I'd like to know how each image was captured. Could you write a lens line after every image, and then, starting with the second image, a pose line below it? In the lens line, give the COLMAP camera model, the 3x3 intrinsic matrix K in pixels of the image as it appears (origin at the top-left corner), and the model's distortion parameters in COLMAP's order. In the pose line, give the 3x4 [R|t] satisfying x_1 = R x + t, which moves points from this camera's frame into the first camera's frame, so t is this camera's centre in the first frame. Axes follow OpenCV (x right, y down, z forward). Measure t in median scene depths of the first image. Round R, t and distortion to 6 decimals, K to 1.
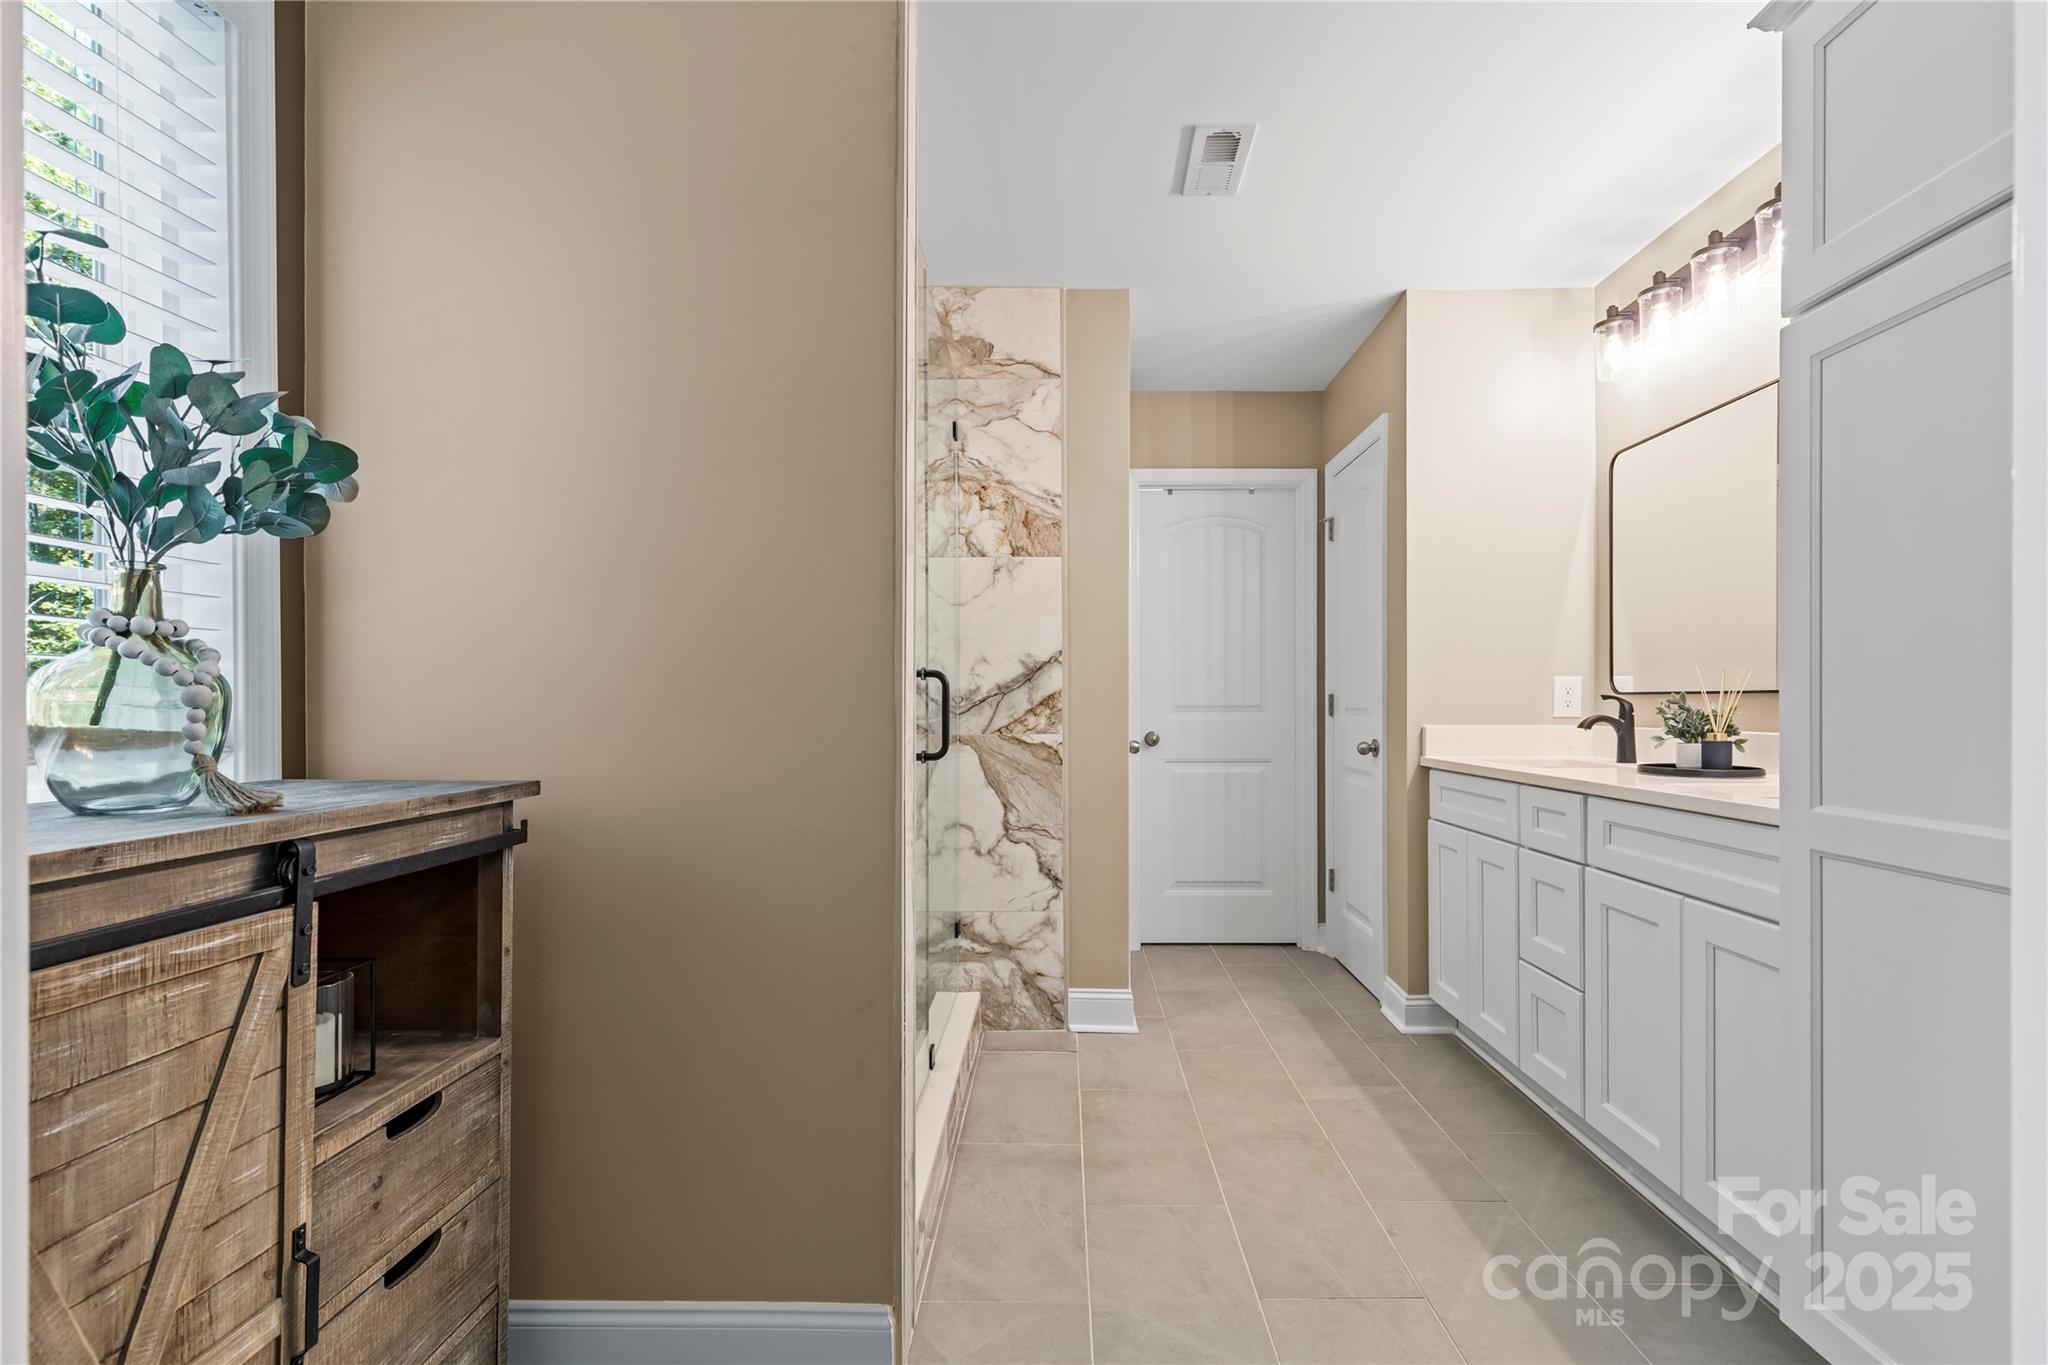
lens RADIAL K [[921.1, 0, 1059.3], [0, 921.1, 706.5], [0, 0, 1]] dist [0.007523, -0.001442]
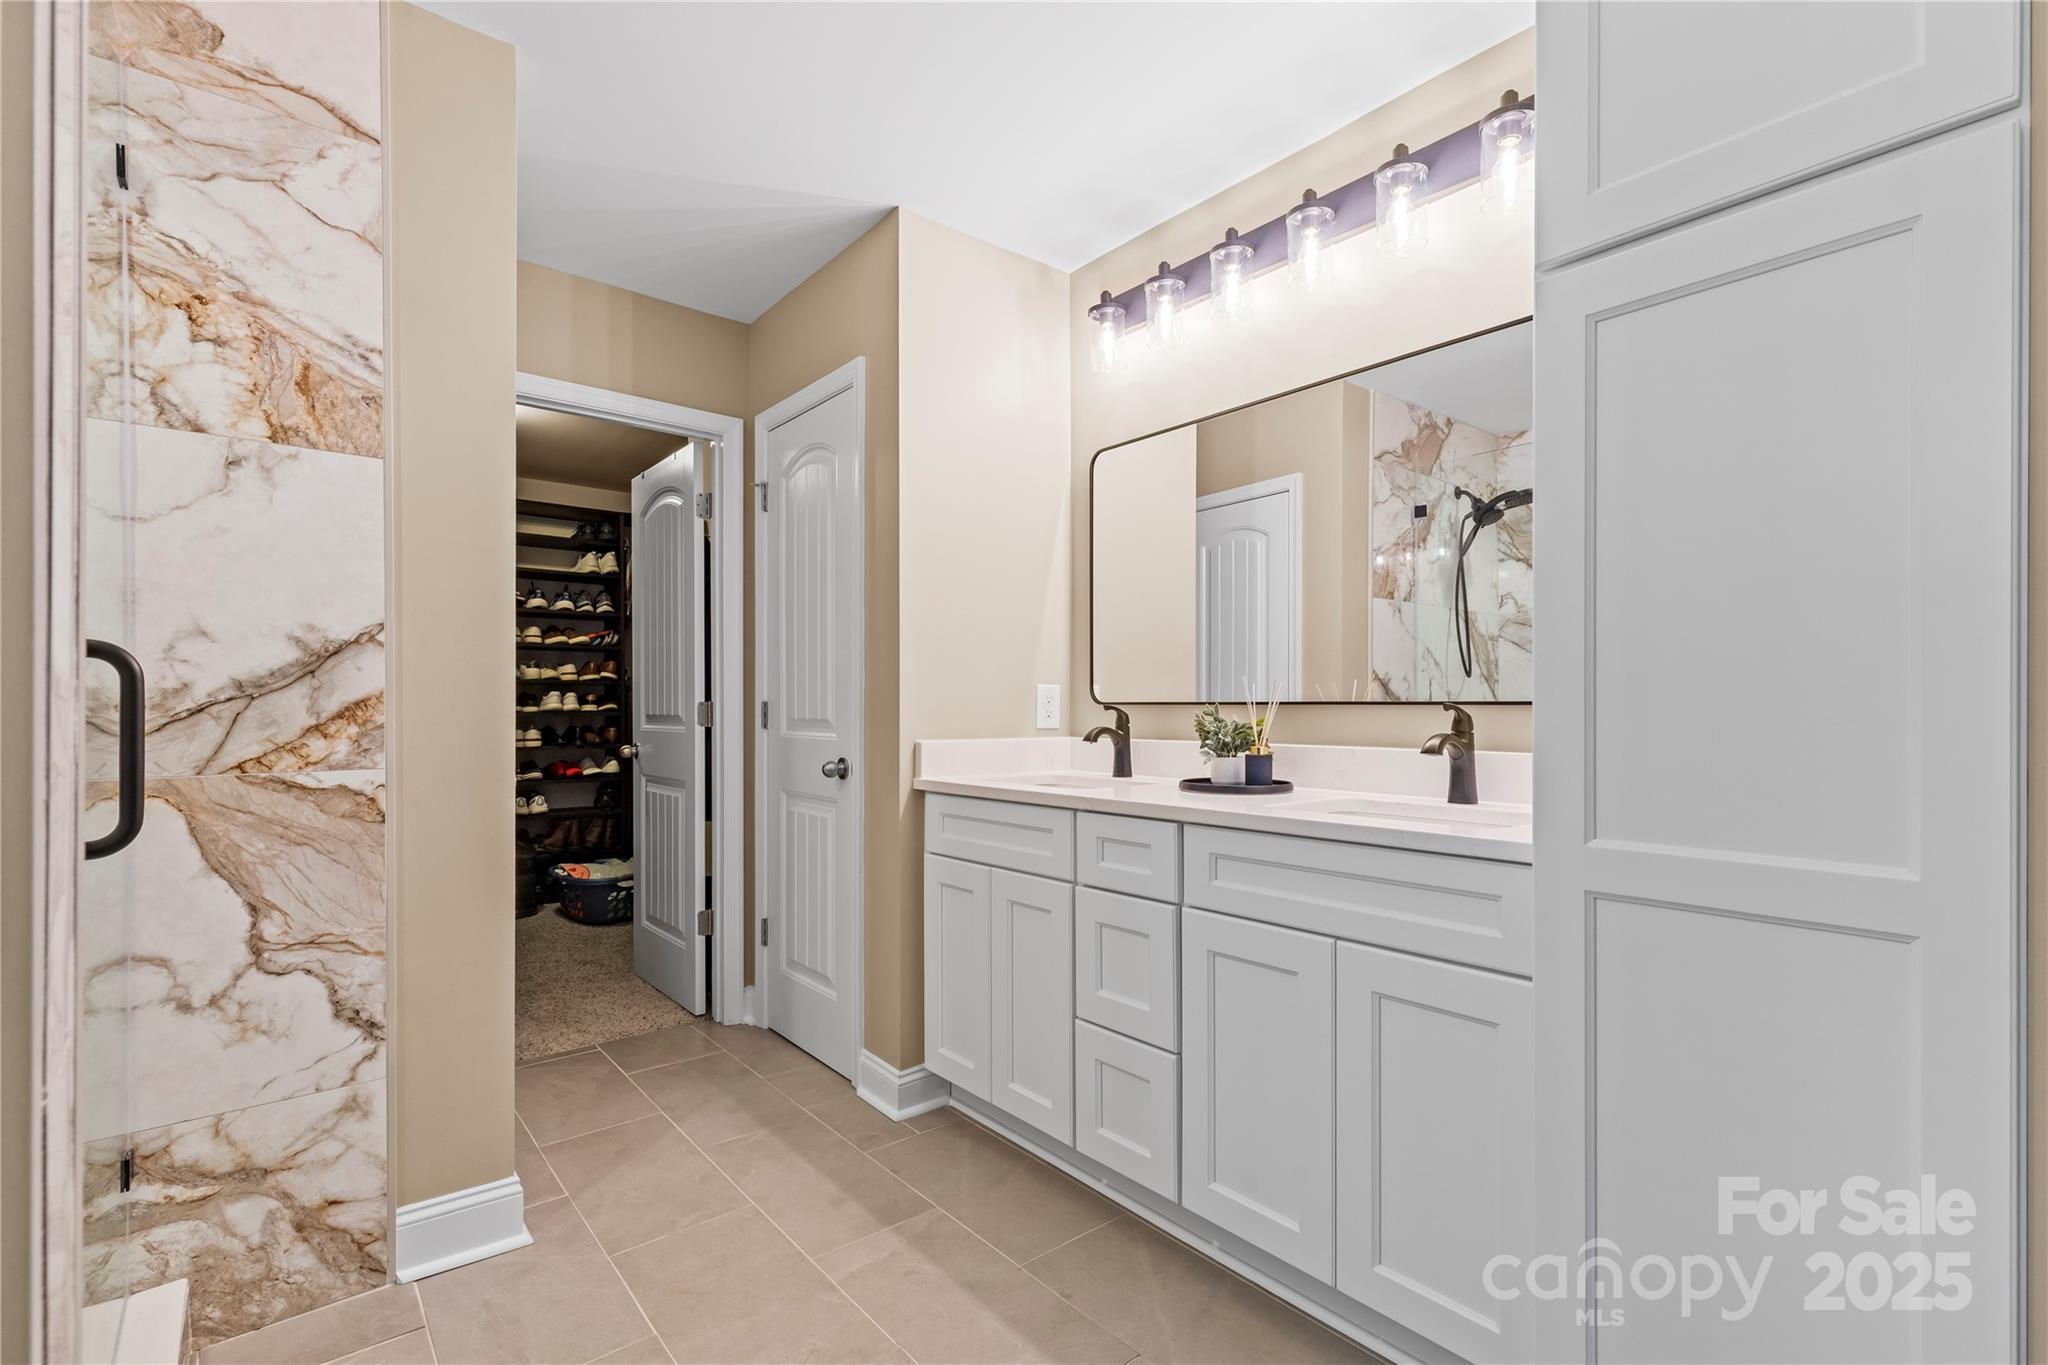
lens RADIAL K [[921.1, 0, 1030.1], [0, 921.1, 709.5], [0, 0, 1]] dist [0.007523, -0.001442]
pose [[0.765871, 0.000527, 0.642994, -0.059097], [0.001094, 0.999997, -0.002123, -0.005388], [-0.642994, 0.002329, 0.765868, 0.302122]]
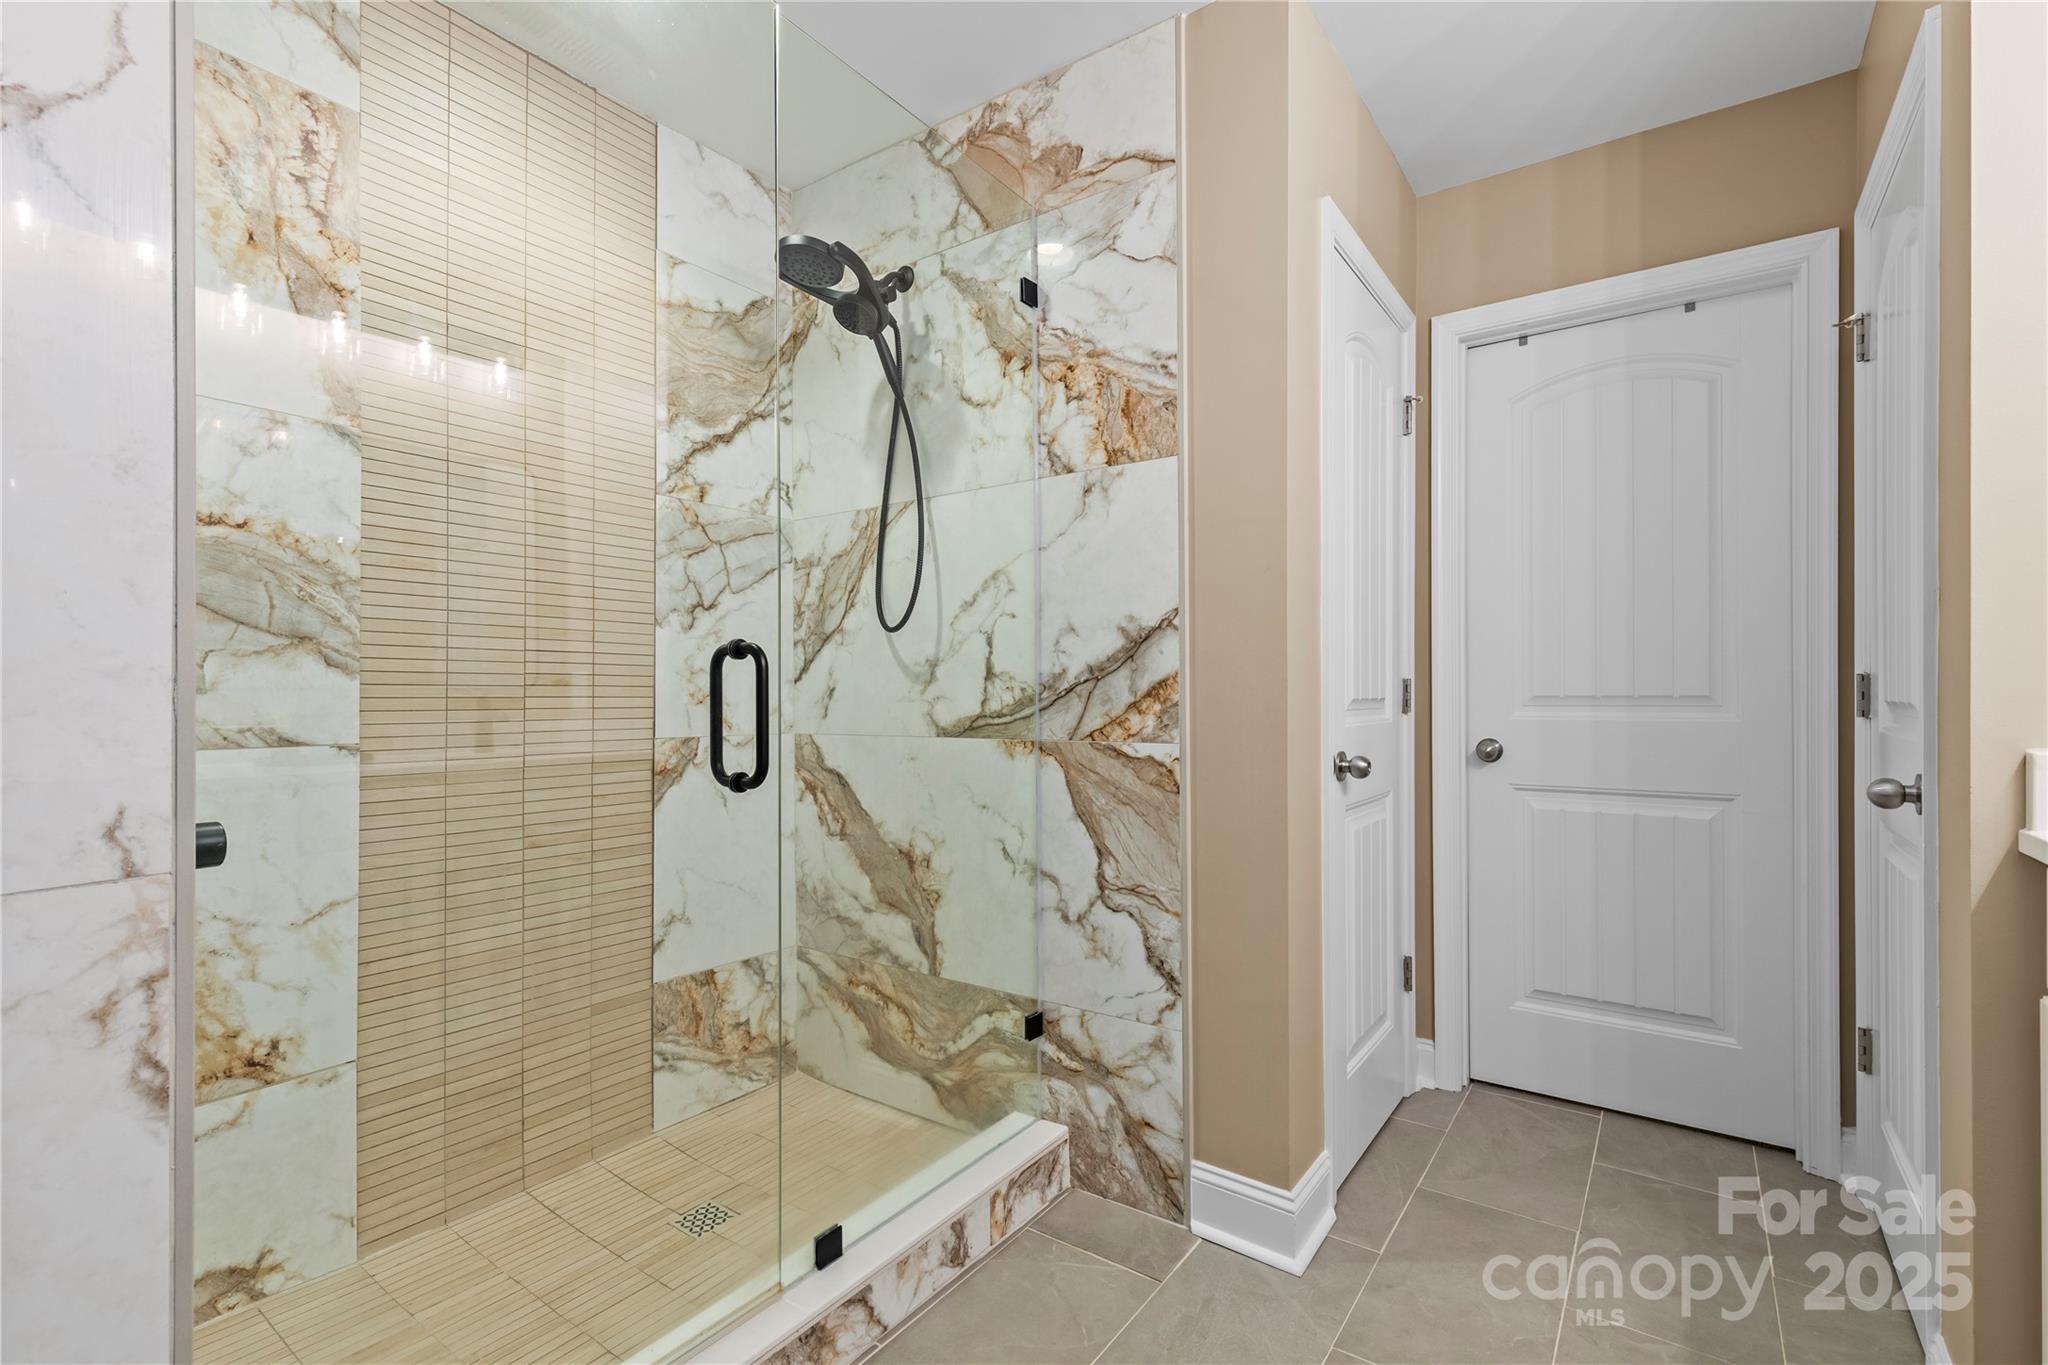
lens RADIAL K [[921.1, 0, 1030.2], [0, 921.1, 697.8], [0, 0, 1]] dist [0.007523, -0.001442]
pose [[0.821070, 0.000675, -0.570827, 0.272605], [0.001092, 0.999996, 0.002754, -0.002678], [0.570827, -0.002885, 0.821066, 0.438551]]
